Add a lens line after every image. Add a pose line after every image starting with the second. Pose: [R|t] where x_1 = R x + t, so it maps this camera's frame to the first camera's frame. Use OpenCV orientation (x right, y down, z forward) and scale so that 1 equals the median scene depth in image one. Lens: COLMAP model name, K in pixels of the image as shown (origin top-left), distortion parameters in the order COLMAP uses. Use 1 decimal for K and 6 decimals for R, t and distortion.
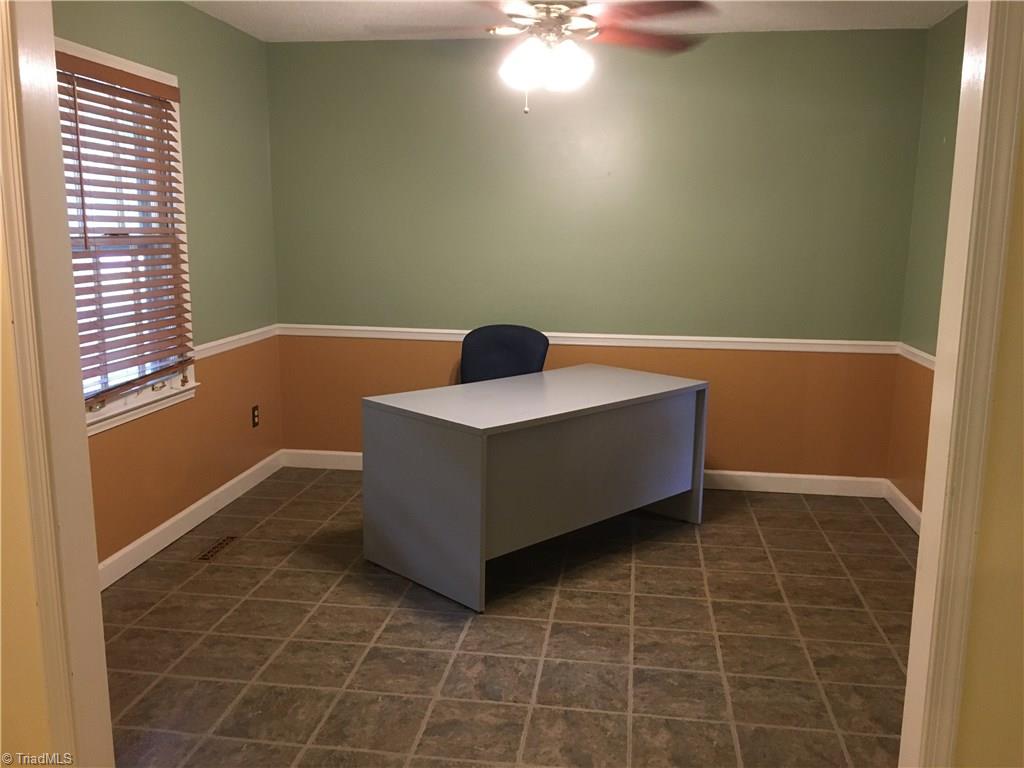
lens RADIAL K [[874.9, 0, 513.7], [0, 874.9, 384.5], [0, 0, 1]] dist [0.086927, -0.131548]
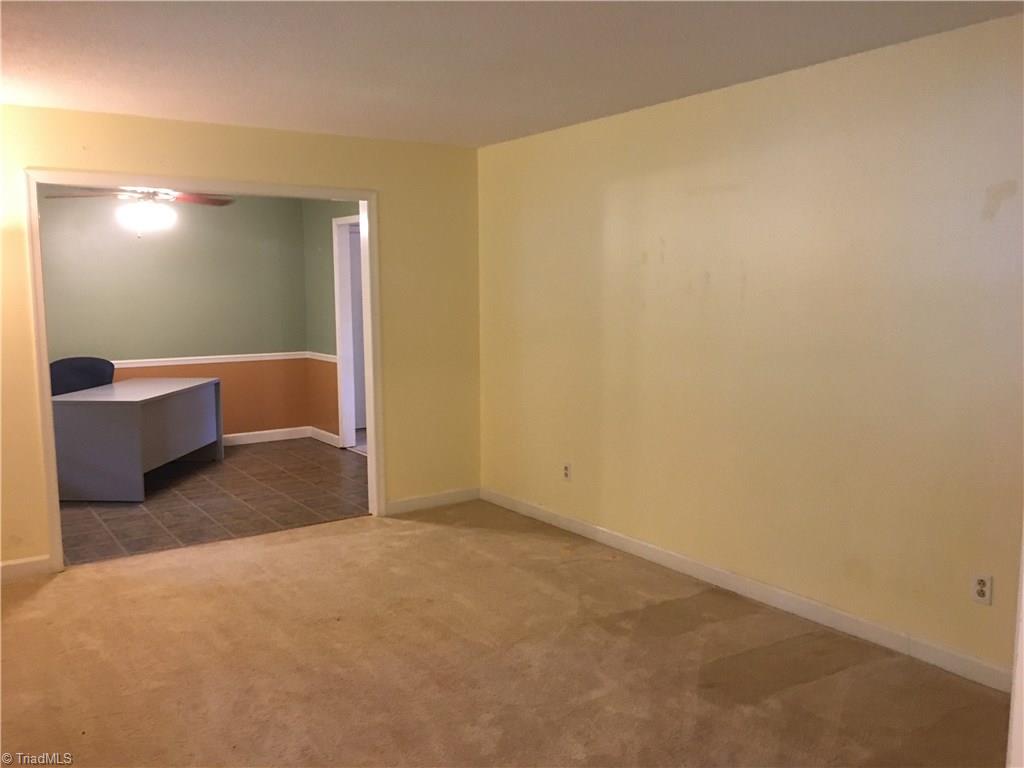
lens RADIAL K [[874.9, 0, 513.7], [0, 874.9, 384.5], [0, 0, 1]] dist [0.086927, -0.131548]
pose [[0.740139, -0.093798, 0.665880, -0.525083], [0.134405, 0.990878, -0.009815, 0.106130], [-0.658885, 0.096763, 0.745994, -0.721756]]
